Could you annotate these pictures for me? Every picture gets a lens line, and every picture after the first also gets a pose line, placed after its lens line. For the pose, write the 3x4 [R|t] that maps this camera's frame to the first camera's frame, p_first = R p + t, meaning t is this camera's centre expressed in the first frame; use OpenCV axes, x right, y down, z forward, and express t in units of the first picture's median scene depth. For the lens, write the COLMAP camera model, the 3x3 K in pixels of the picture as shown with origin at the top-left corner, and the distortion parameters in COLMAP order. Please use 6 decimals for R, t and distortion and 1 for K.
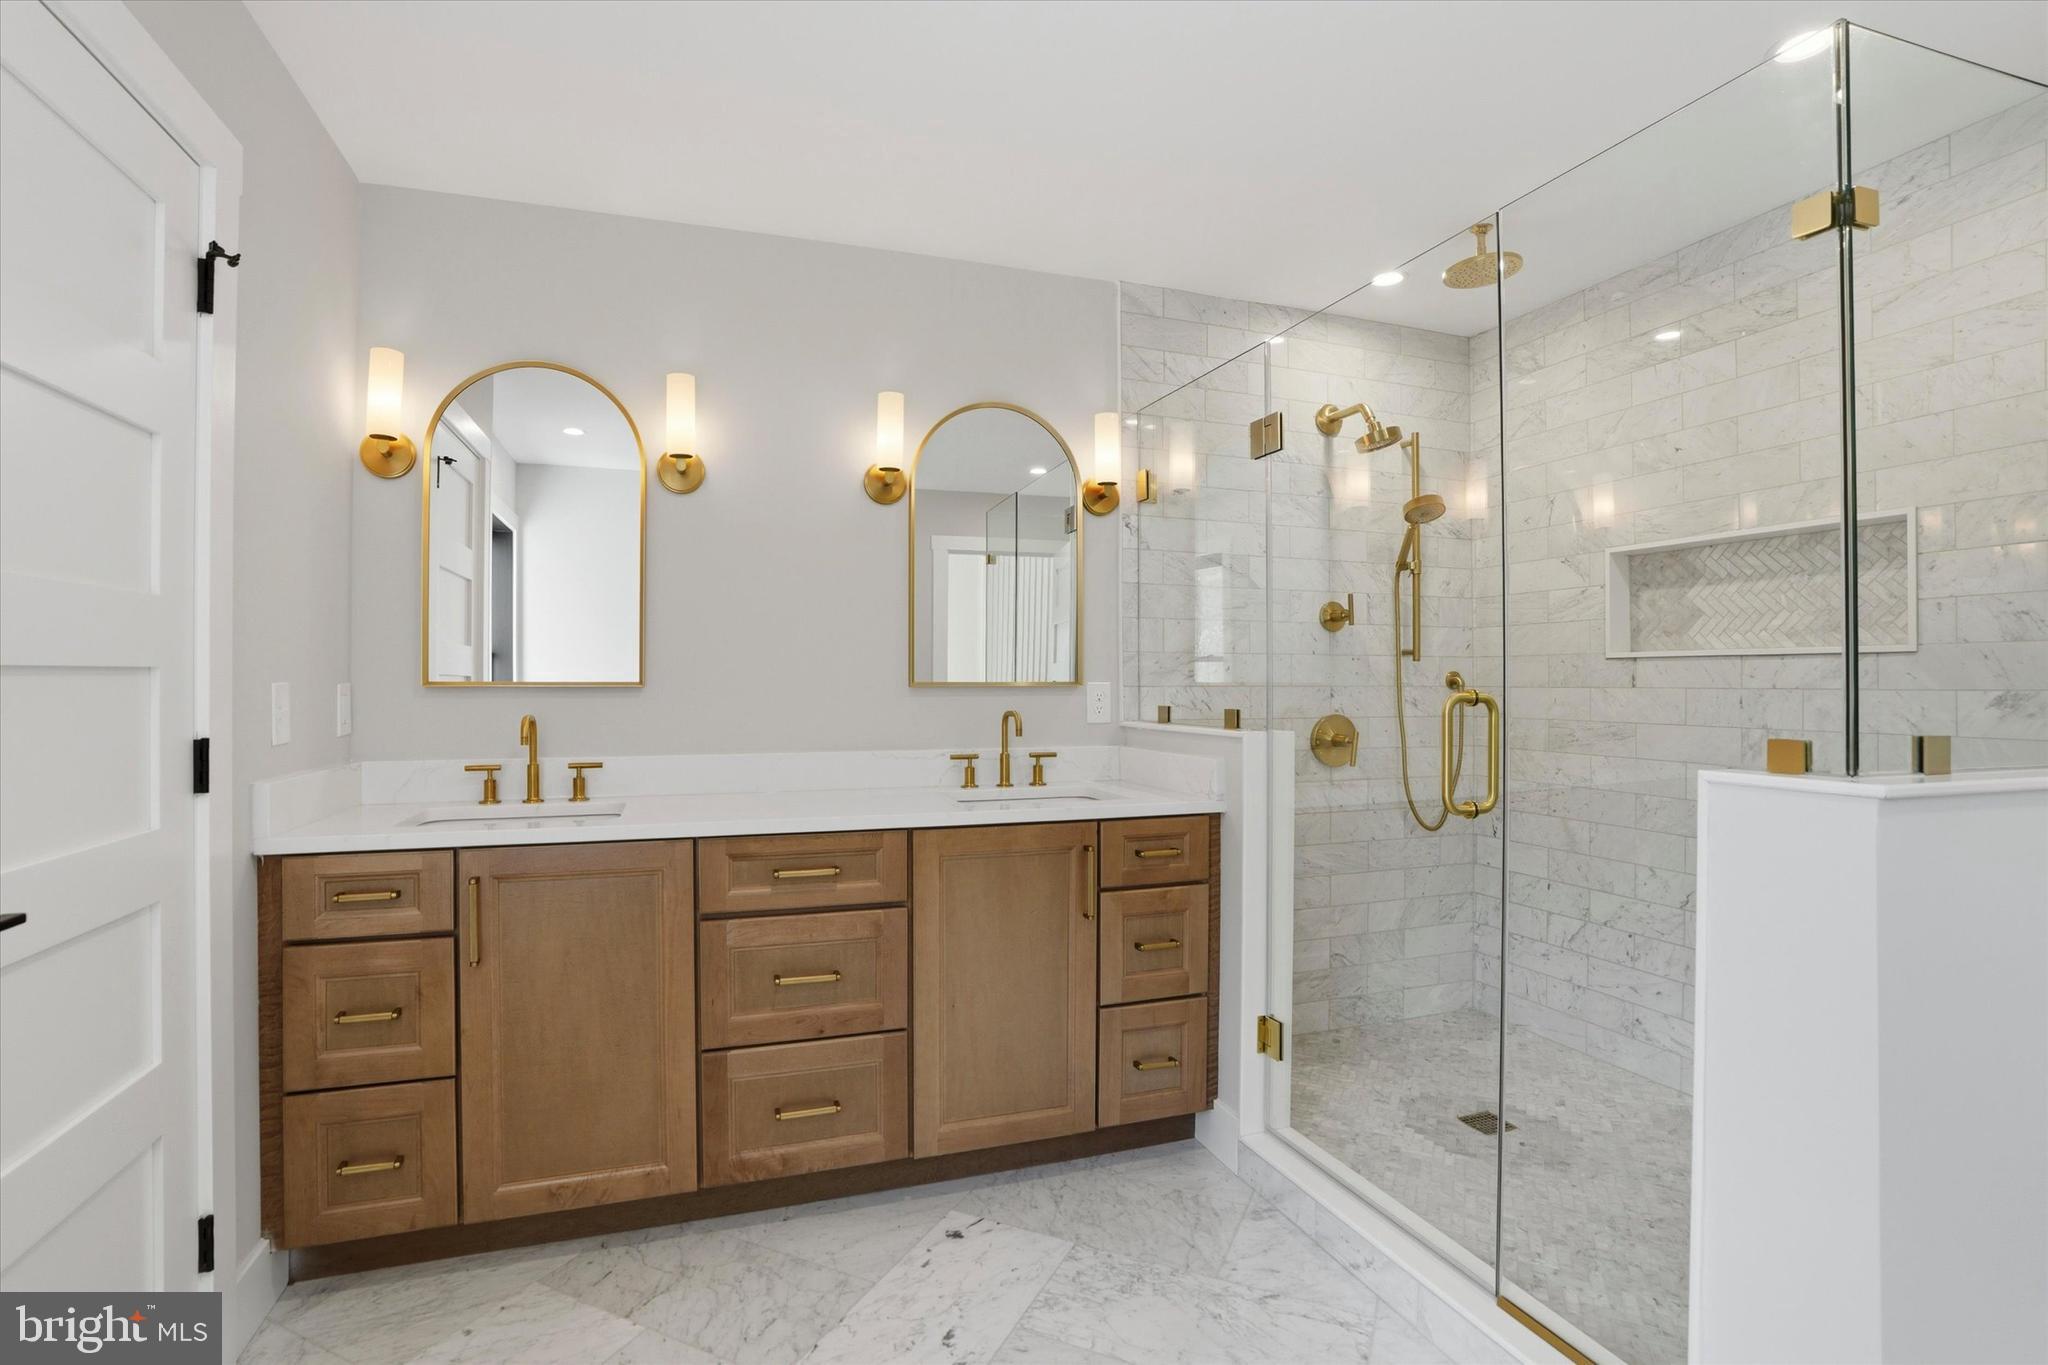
lens RADIAL K [[965.4, 0, 1023.5], [0, 965.4, 676.8], [0, 0, 1]] dist [-0.063910, 0.025491]
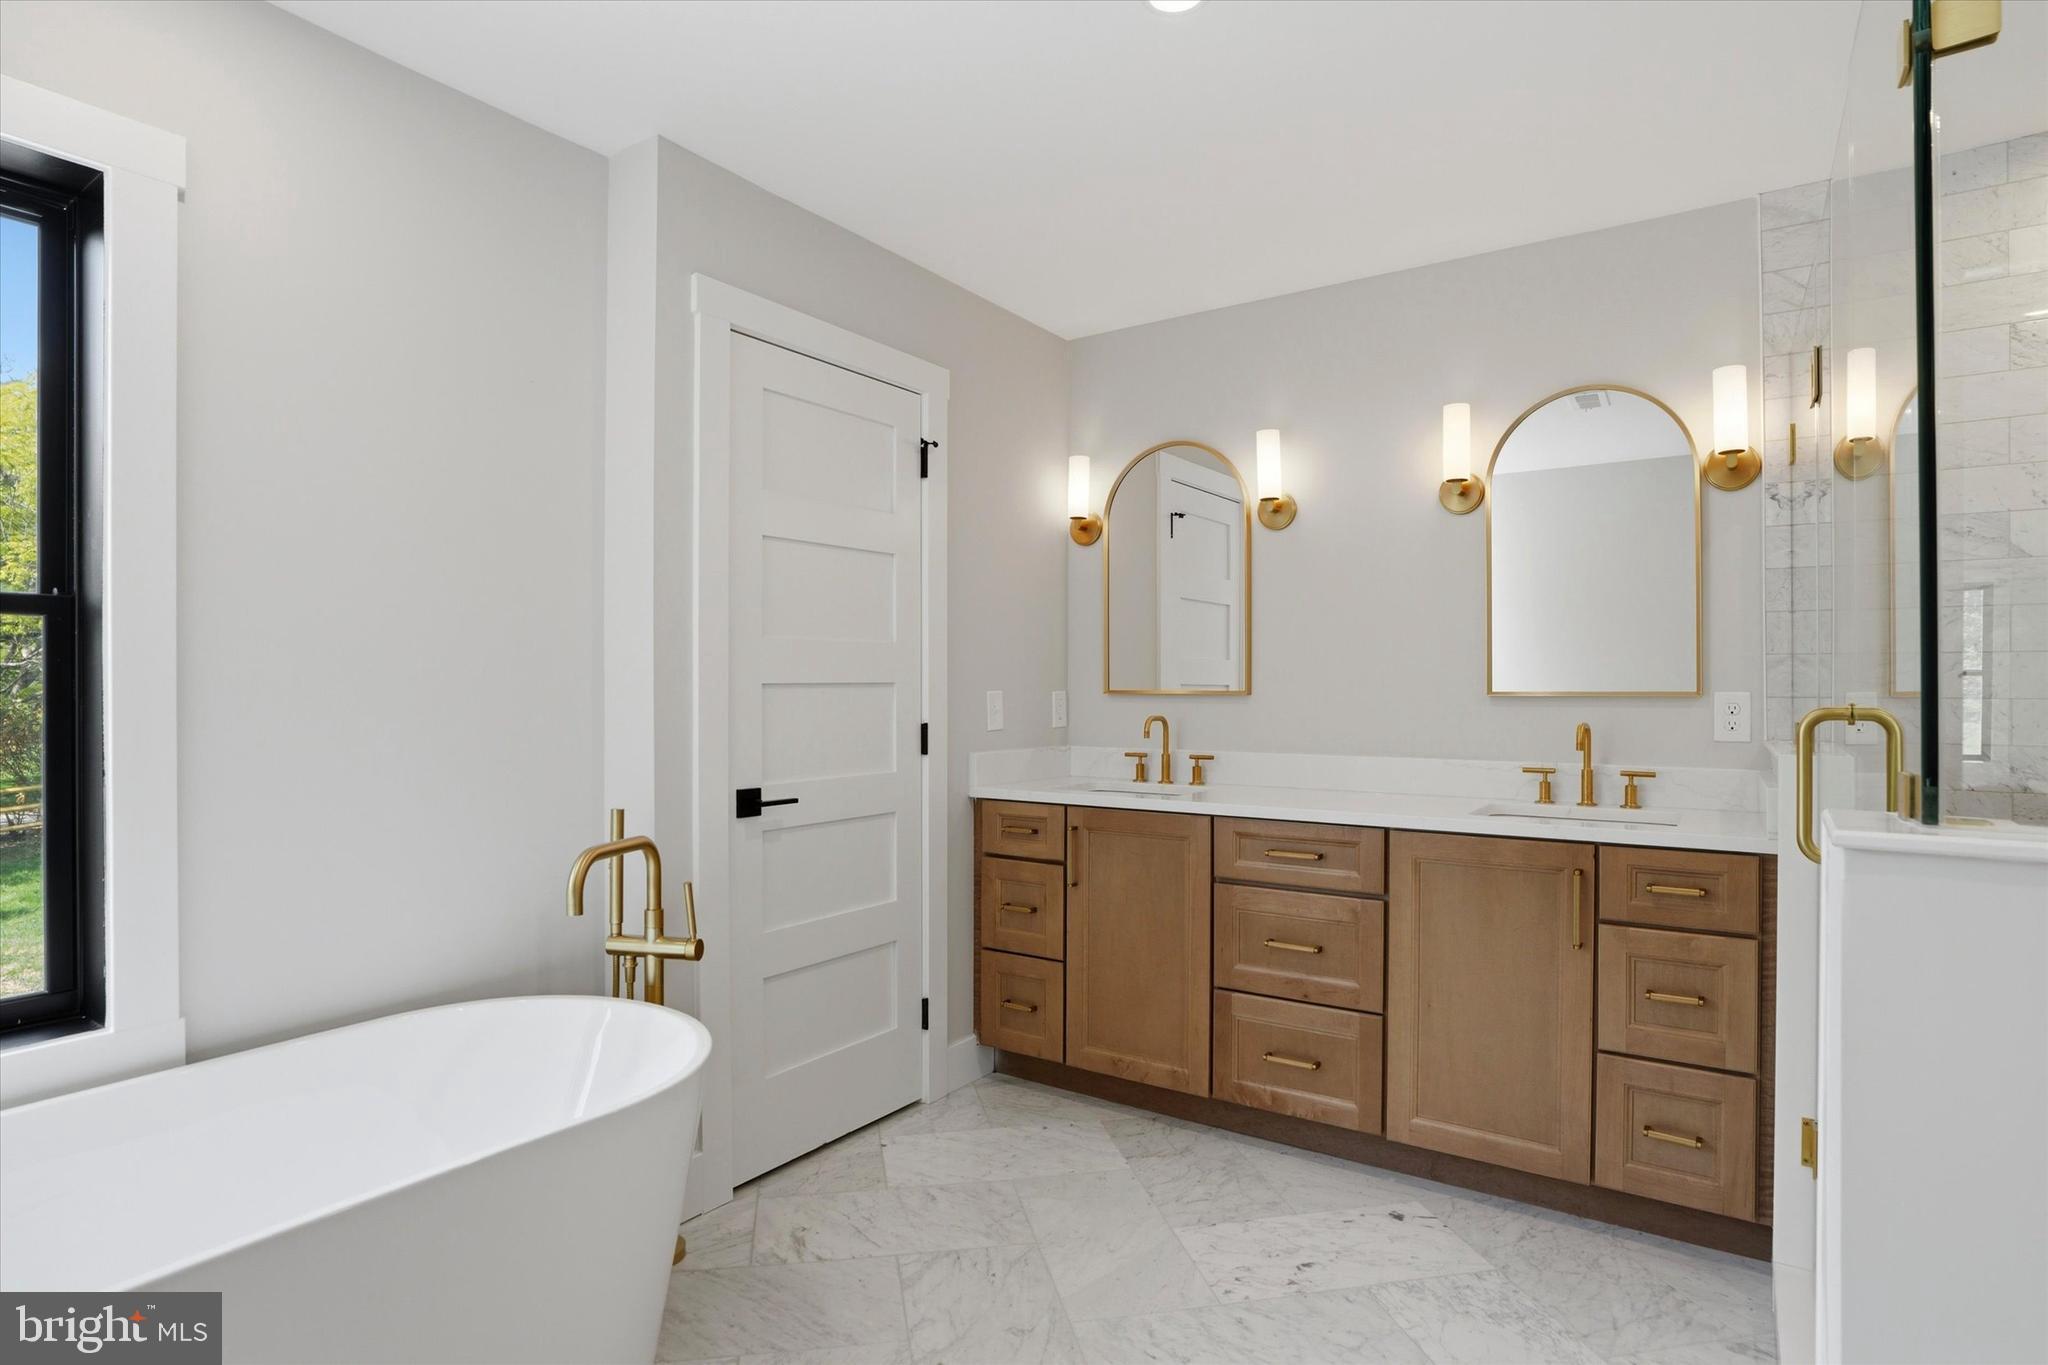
lens RADIAL K [[1044.6, 0, 1024.0], [0, 1044.6, 682.5], [0, 0, 1]] dist [-0.061997, 0.037045]
pose [[0.601950, -0.004085, -0.798524, 0.579534], [0.002690, 0.999992, -0.003089, -0.001973], [0.798530, -0.000289, 0.601956, -0.017699]]
